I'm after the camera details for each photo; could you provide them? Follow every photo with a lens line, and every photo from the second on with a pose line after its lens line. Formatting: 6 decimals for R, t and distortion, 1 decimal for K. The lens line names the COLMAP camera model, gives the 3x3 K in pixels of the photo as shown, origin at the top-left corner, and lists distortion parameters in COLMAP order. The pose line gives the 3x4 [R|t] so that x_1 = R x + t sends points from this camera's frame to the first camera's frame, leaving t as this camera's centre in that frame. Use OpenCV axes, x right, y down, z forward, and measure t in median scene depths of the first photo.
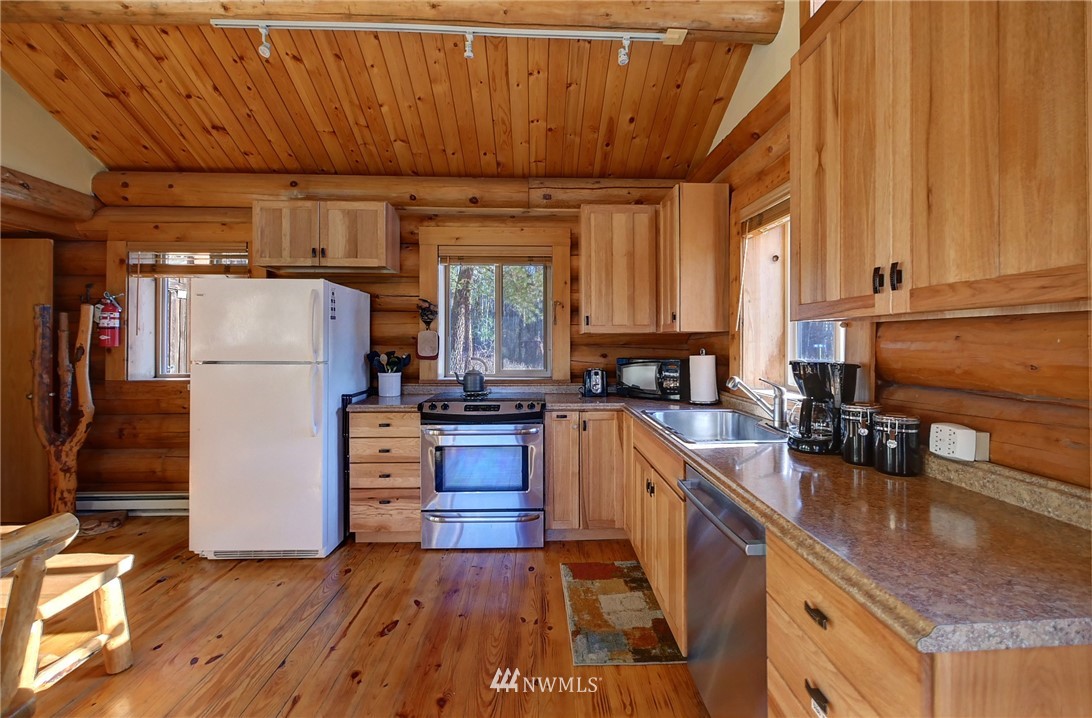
lens RADIAL K [[453.5, 0, 555.8], [0, 453.5, 343.3], [0, 0, 1]] dist [-0.009095, 0.000237]
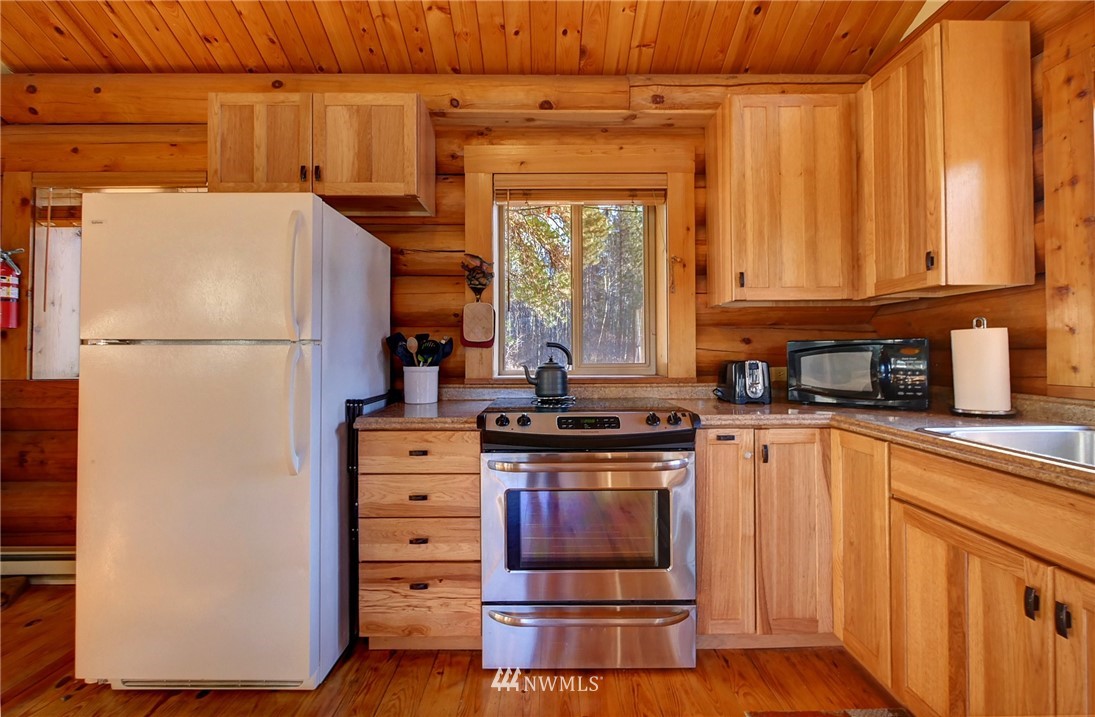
lens RADIAL K [[456.7, 0, 552.0], [0, 456.7, 349.6], [0, 0, 1]] dist [-0.010276, 0.000513]
pose [[0.999467, -0.004034, -0.032401, -0.169163], [0.003747, 0.999953, -0.008922, 0.049615], [0.032436, 0.008796, 0.999435, 0.379070]]
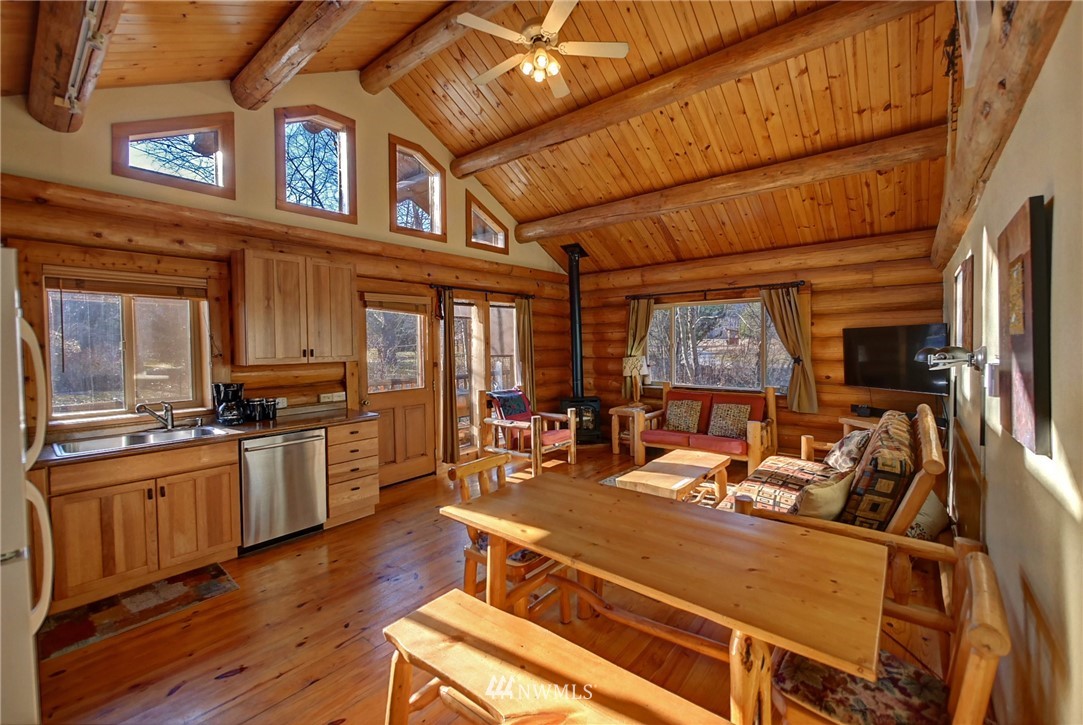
lens RADIAL K [[453.7, 0, 545.2], [0, 453.7, 352.3], [0, 0, 1]] dist [-0.003193, -0.000027]
pose [[-0.746136, -0.002085, 0.665790, -1.030208], [0.015223, 0.999680, 0.020191, -0.067143], [-0.665619, 0.025200, -0.745866, 0.832802]]
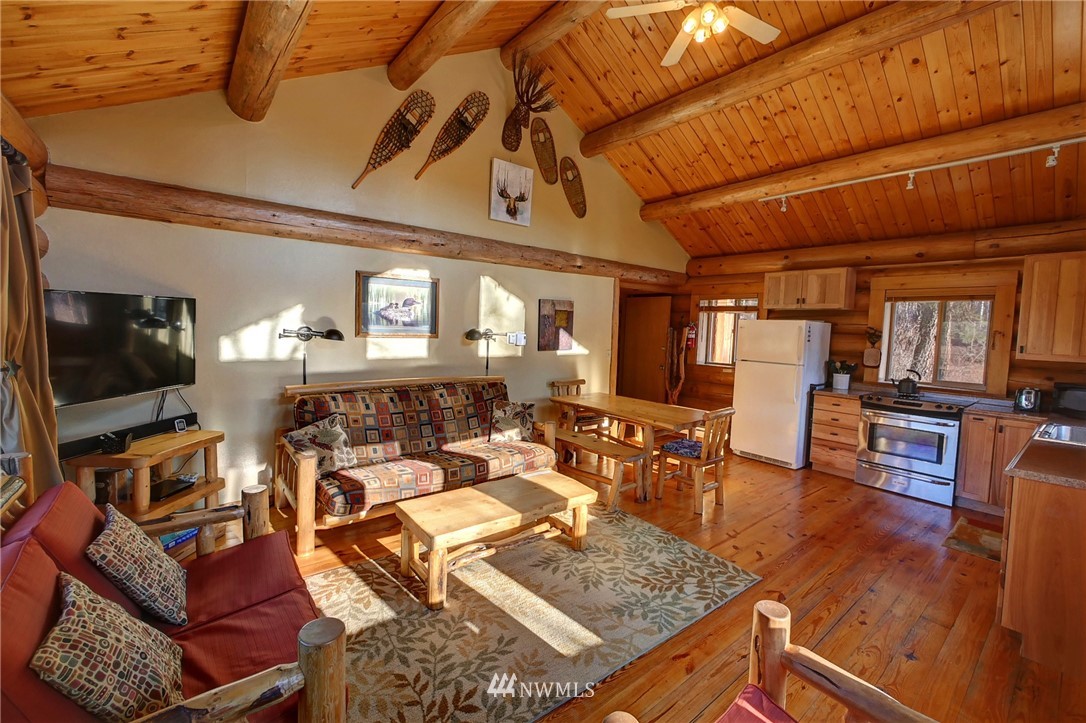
lens RADIAL K [[449.6, 0, 545.7], [0, 449.6, 355.3], [0, 0, 1]] dist [-0.005477, 0.000143]
pose [[0.593861, 0.072466, -0.801297, 0.281258], [-0.034380, 0.997312, 0.064713, -0.069355], [0.803833, -0.010882, 0.594756, -0.793722]]
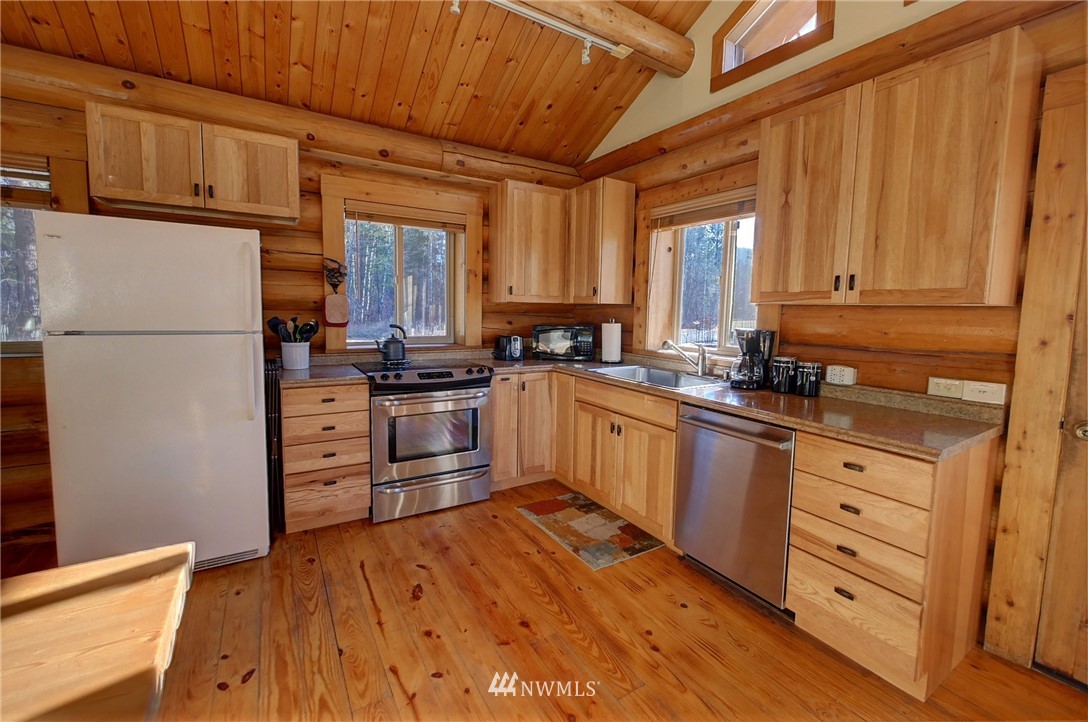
lens RADIAL K [[453.1, 0, 546.8], [0, 453.1, 349.2], [0, 0, 1]] dist [-0.008253, 0.000204]
pose [[0.870830, -0.026388, 0.490876, -0.392532], [-0.018860, 0.996030, 0.087002, -0.006363], [-0.491223, -0.085022, 0.866875, 0.011448]]
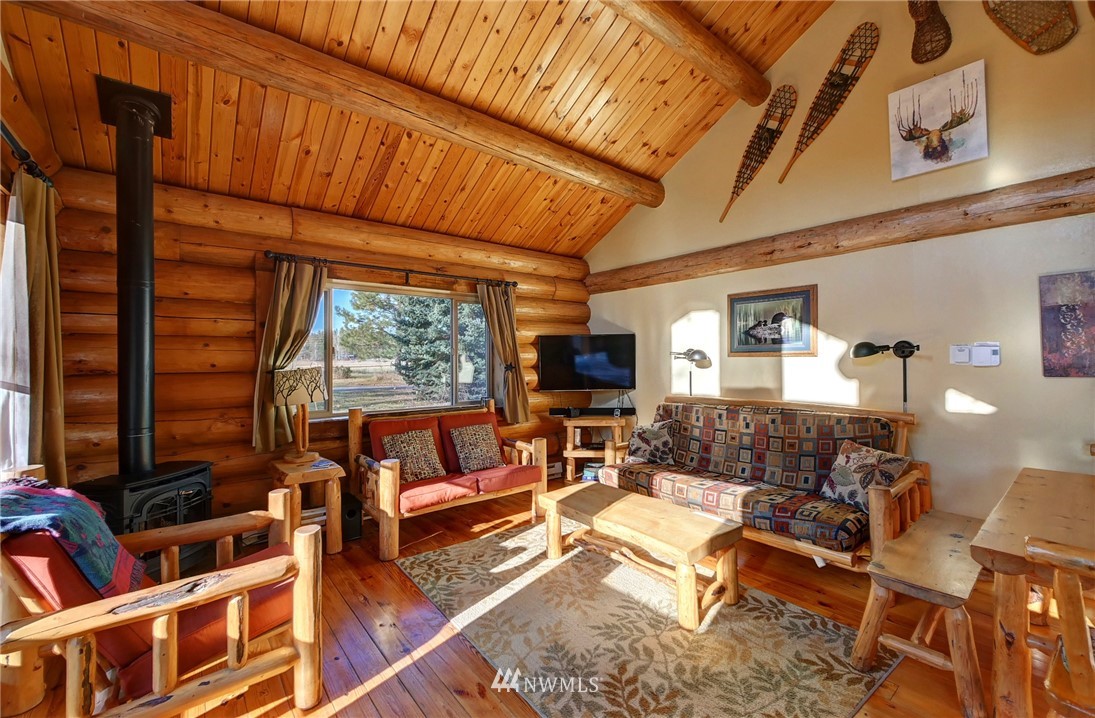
lens RADIAL K [[454.5, 0, 560.5], [0, 454.5, 352.4], [0, 0, 1]] dist [-0.001058, 0.000208]
pose [[-0.793996, -0.002936, -0.607916, 0.177476], [0.006929, 0.999880, -0.013879, -0.018248], [0.607883, -0.015232, -0.793880, 0.300366]]
